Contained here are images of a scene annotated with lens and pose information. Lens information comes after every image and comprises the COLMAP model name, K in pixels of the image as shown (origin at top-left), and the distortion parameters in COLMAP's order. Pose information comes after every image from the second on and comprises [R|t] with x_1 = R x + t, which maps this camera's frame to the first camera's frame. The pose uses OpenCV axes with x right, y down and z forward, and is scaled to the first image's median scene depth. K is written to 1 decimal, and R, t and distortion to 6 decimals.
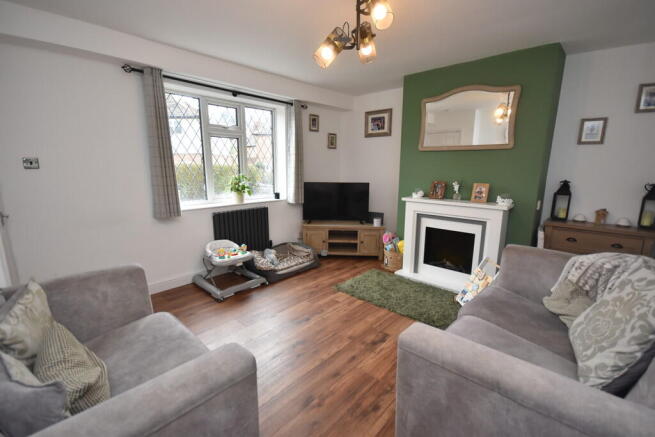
lens RADIAL K [[289.9, 0, 326.6], [0, 289.9, 221.1], [0, 0, 1]] dist [0.012941, -0.010548]
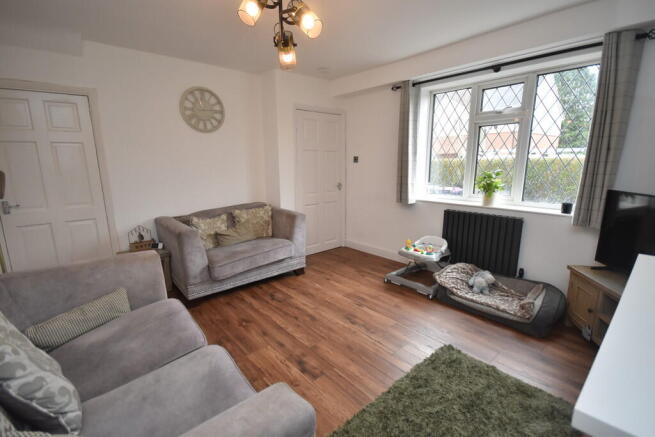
lens RADIAL K [[297.7, 0, 326.7], [0, 297.7, 221.5], [0, 0, 1]] dist [0.000737, -0.000048]
pose [[-0.114124, 0.193018, -0.974536, 0.619851], [-0.183081, 0.960058, 0.211590, -0.124383], [0.976451, 0.202567, -0.074228, 0.694919]]
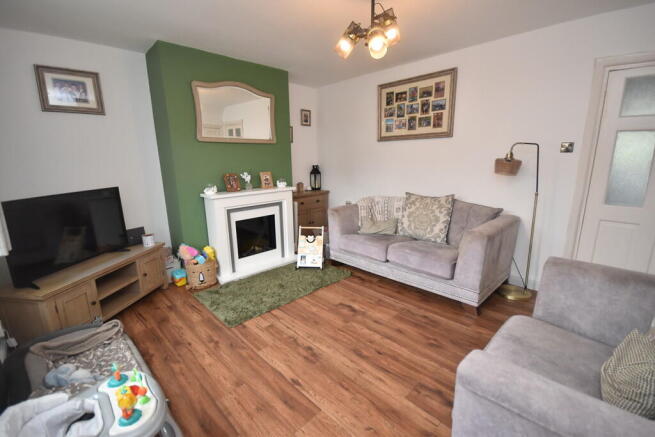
lens RADIAL K [[289.9, 0, 326.6], [0, 289.9, 221.1], [0, 0, 1]] dist [0.012941, -0.010548]
pose [[0.052694, -0.224326, 0.973089, -0.582053], [0.205788, 0.955967, 0.209235, -0.120837], [-0.977177, 0.189224, 0.096537, 0.609308]]
